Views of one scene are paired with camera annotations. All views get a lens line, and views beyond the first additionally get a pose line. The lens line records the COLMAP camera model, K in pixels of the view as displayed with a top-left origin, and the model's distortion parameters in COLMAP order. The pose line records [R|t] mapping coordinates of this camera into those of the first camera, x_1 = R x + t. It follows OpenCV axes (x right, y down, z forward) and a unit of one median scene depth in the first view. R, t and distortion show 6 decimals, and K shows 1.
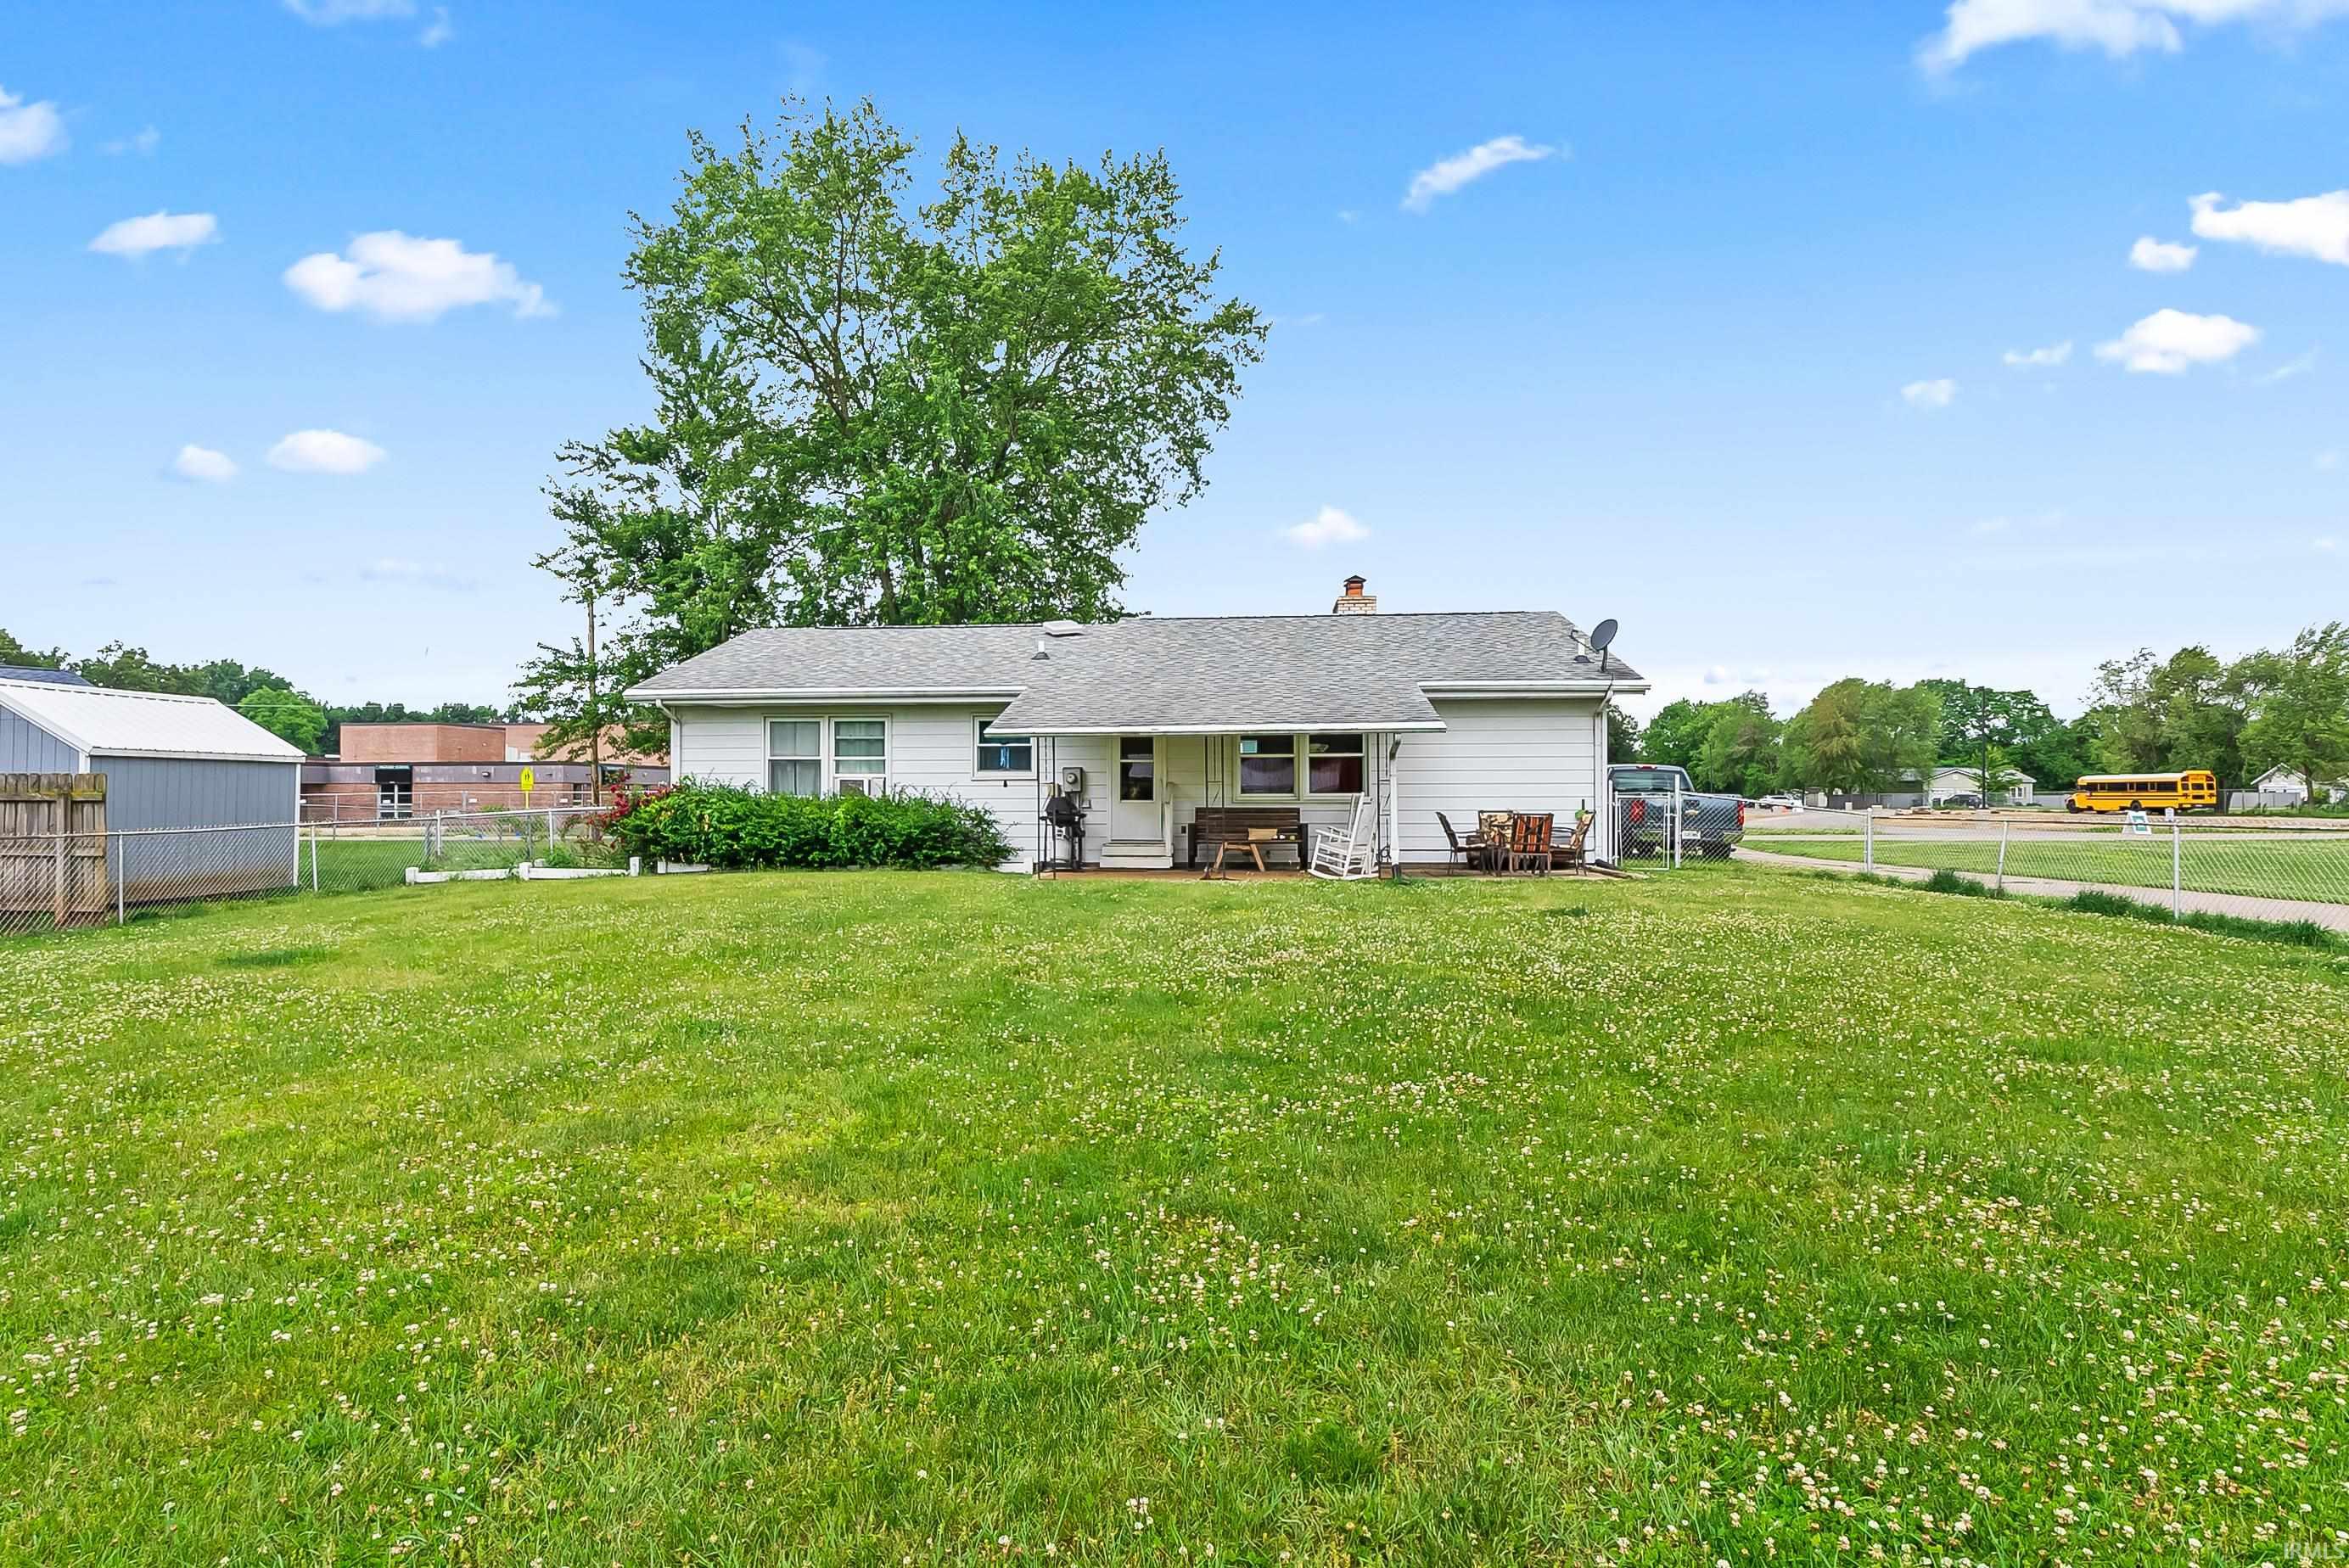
lens RADIAL K [[1282.2, 0, 1133.0], [0, 1282.2, 765.9], [0, 0, 1]] dist [-0.001859, 0.000650]
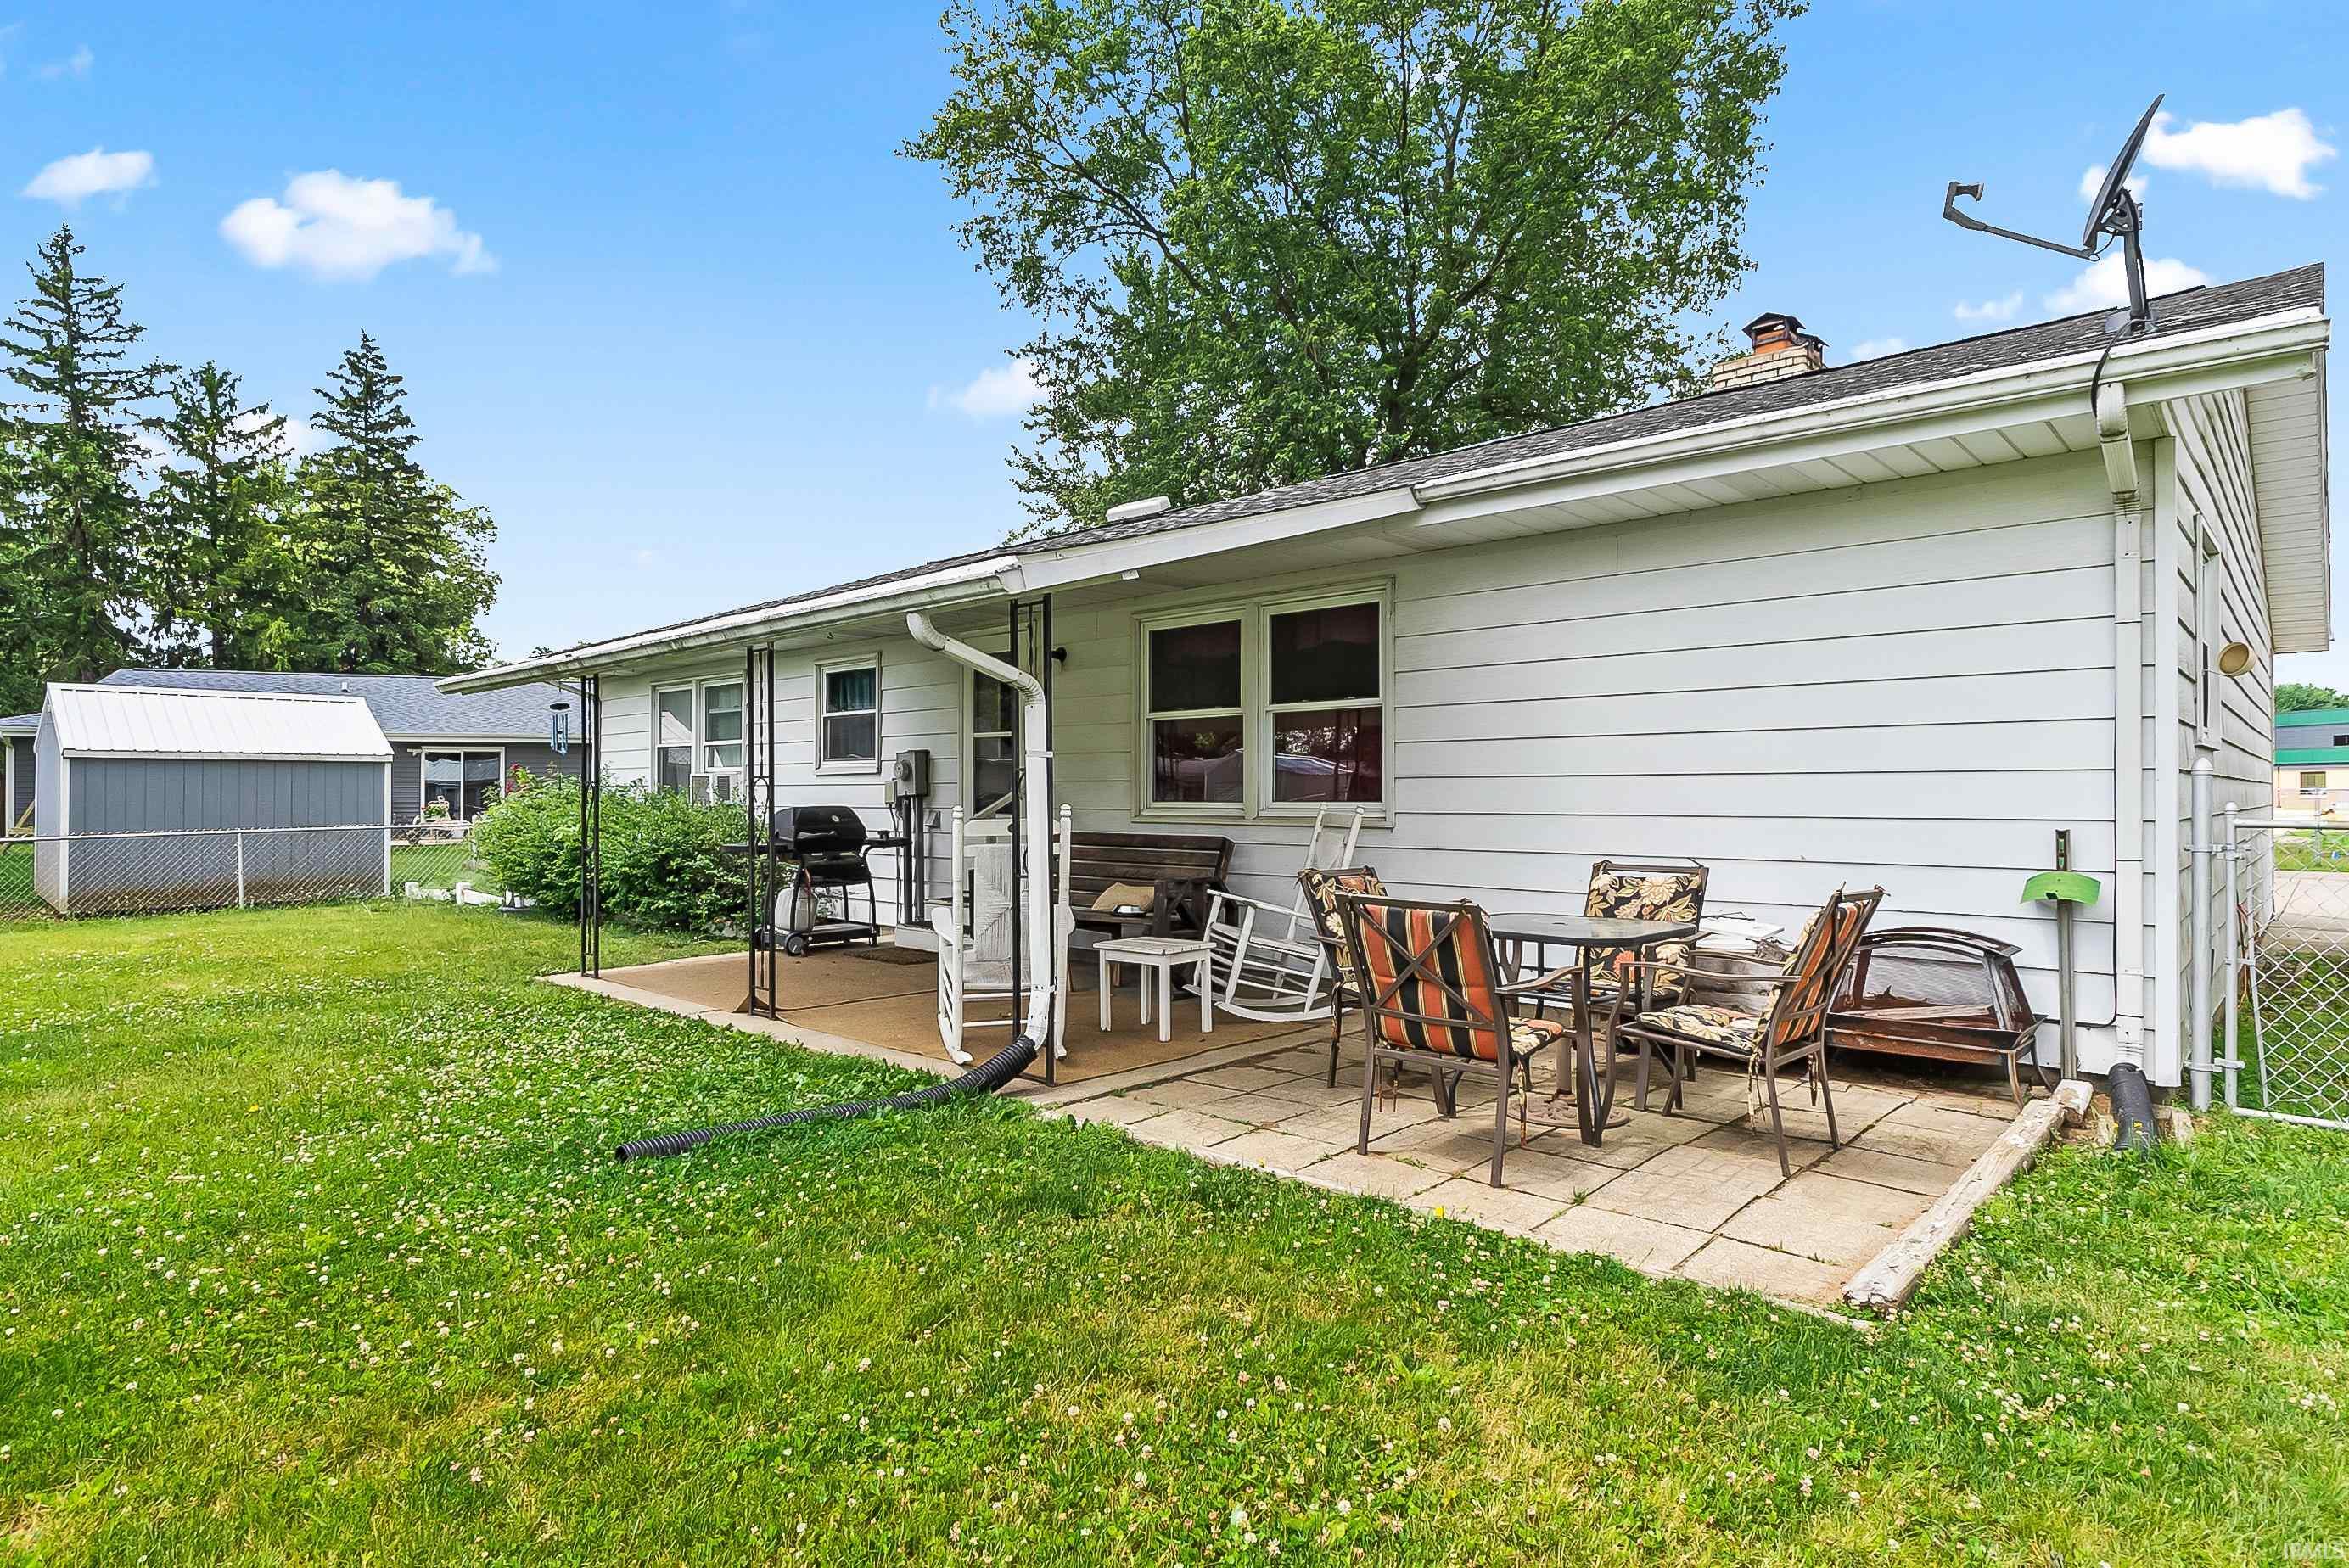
lens RADIAL K [[1282.2, 0, 1130.4], [0, 1282.2, 788.3], [0, 0, 1]] dist [-0.001859, 0.000650]
pose [[0.788565, -0.000808, -0.614950, 0.342798], [0.014798, 0.999735, 0.017661, 0.009145], [0.614773, -0.023027, 0.788368, 0.634647]]
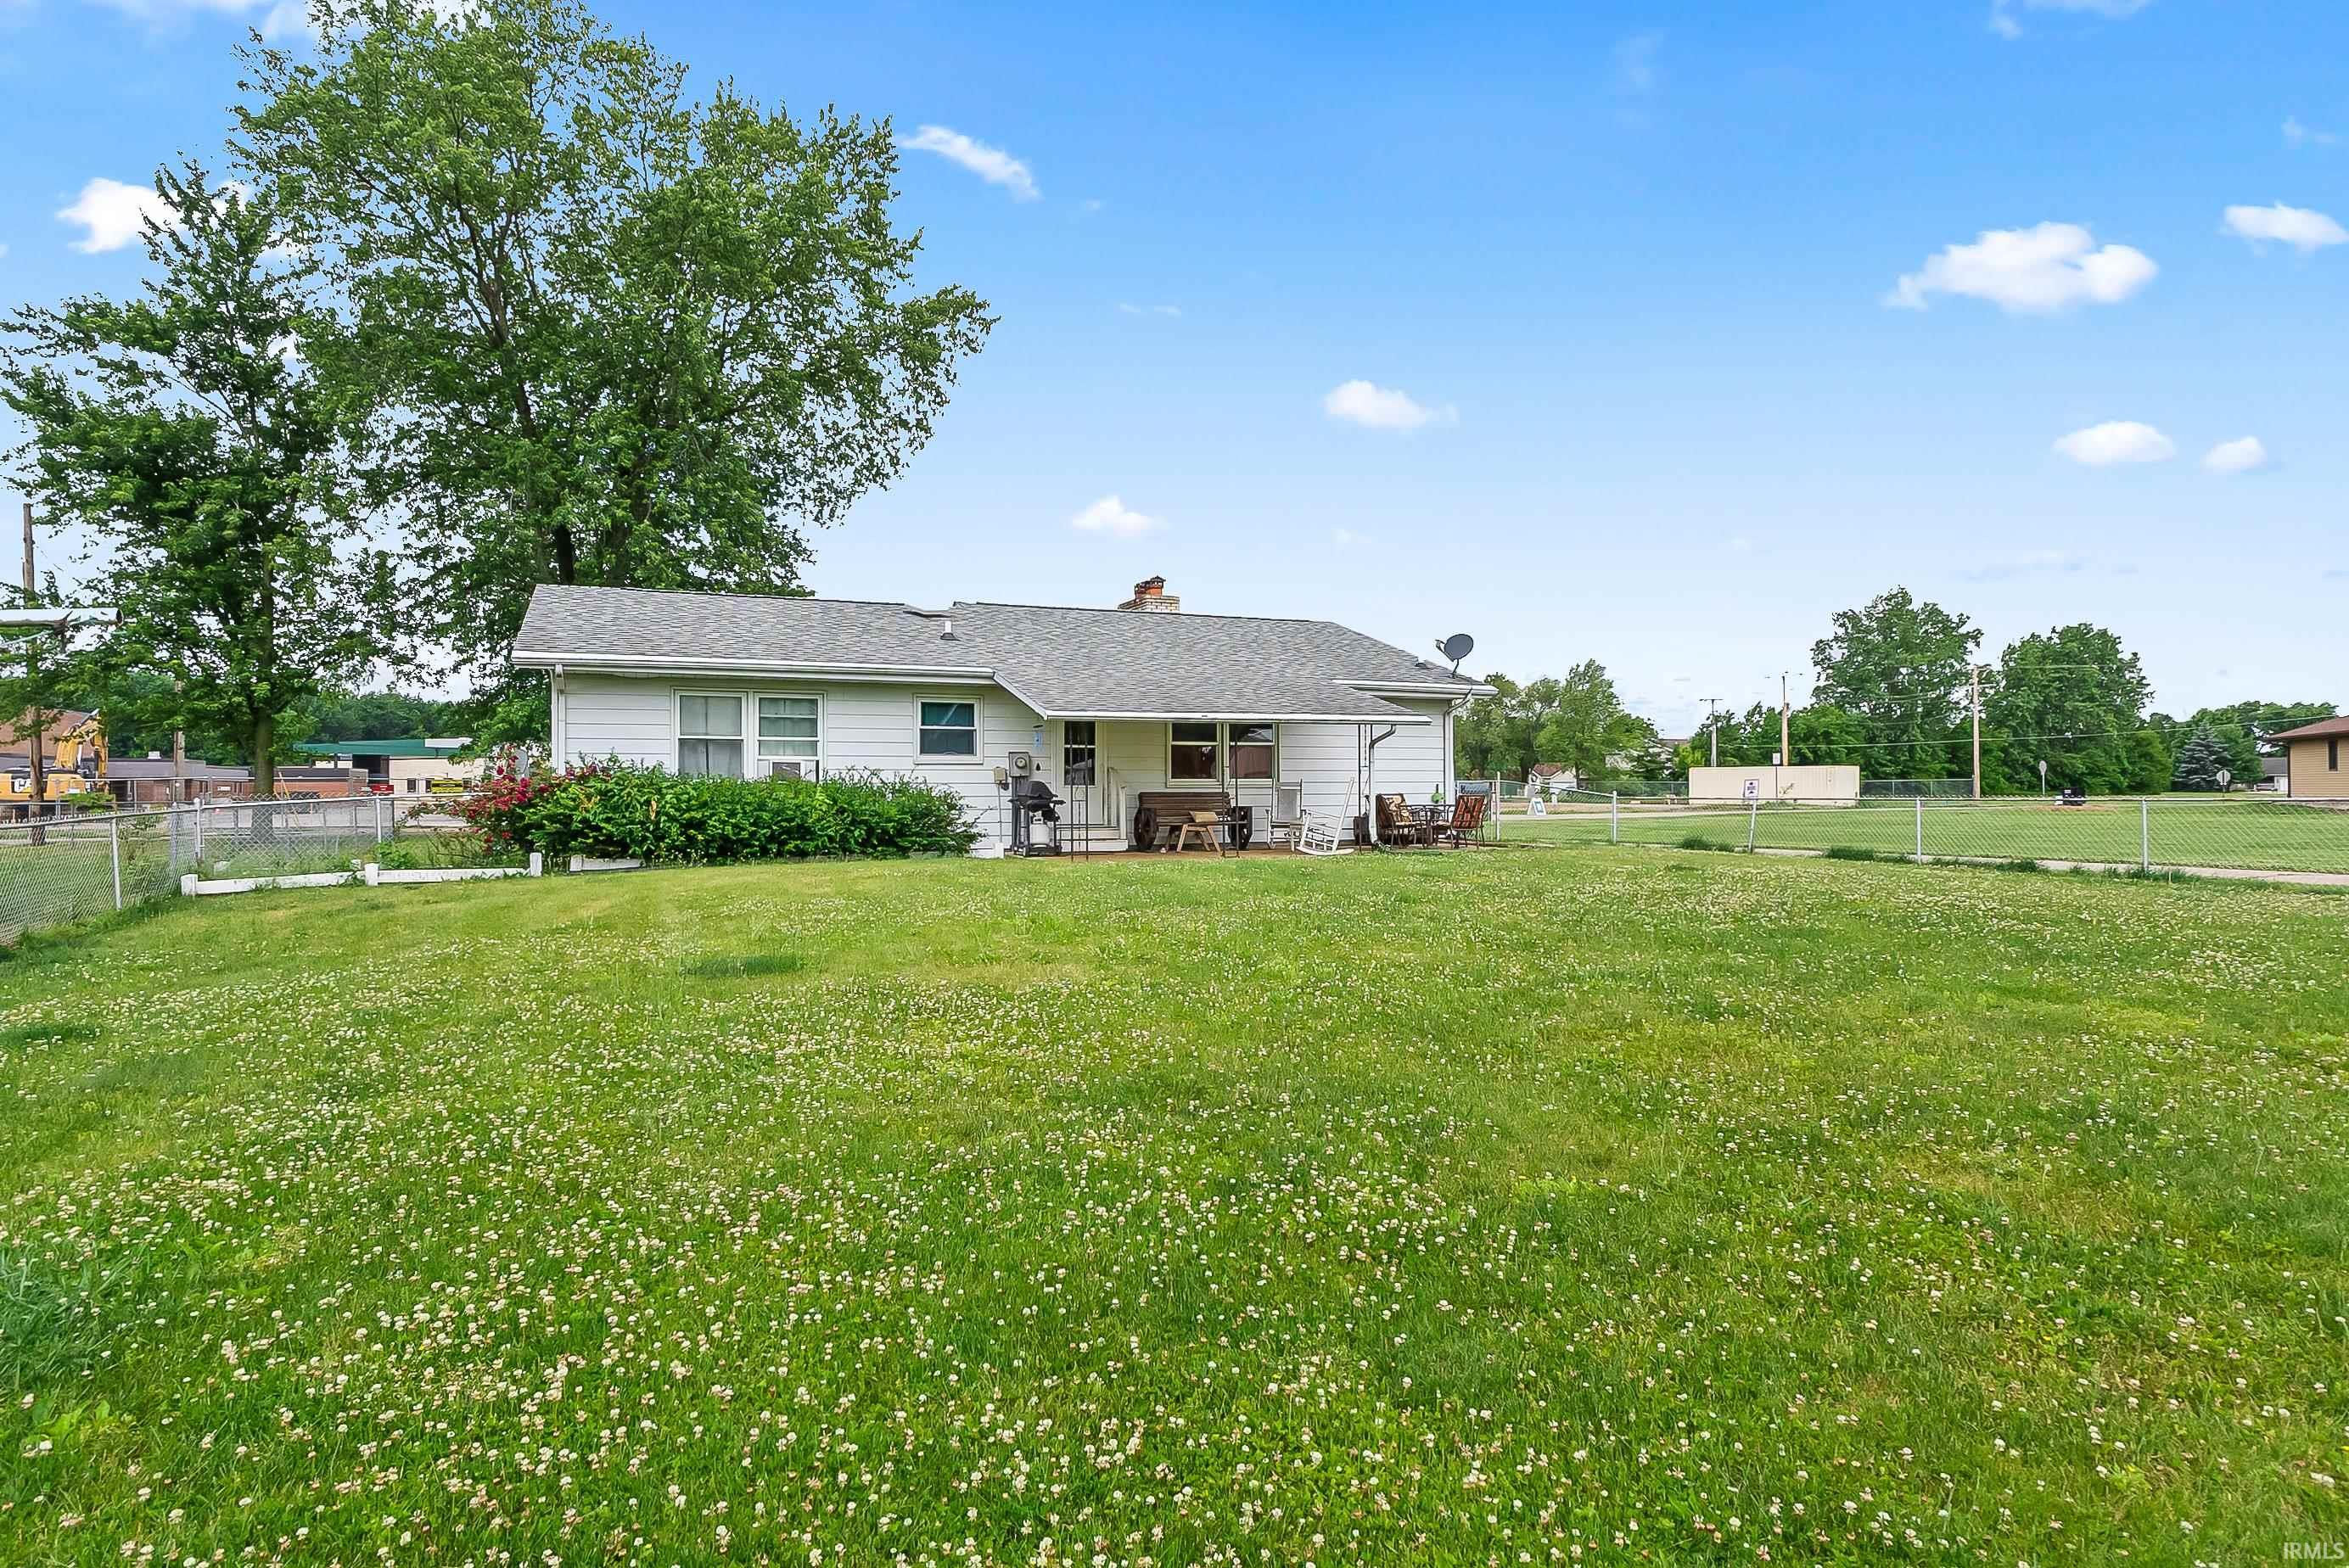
lens RADIAL K [[1282.2, 0, 1139.6], [0, 1282.2, 777.5], [0, 0, 1]] dist [-0.001859, 0.000650]
pose [[0.881536, 0.003353, 0.472105, -0.427116], [-0.010155, 0.999878, 0.011862, 0.008299], [-0.472008, -0.015251, 0.881462, 0.080137]]
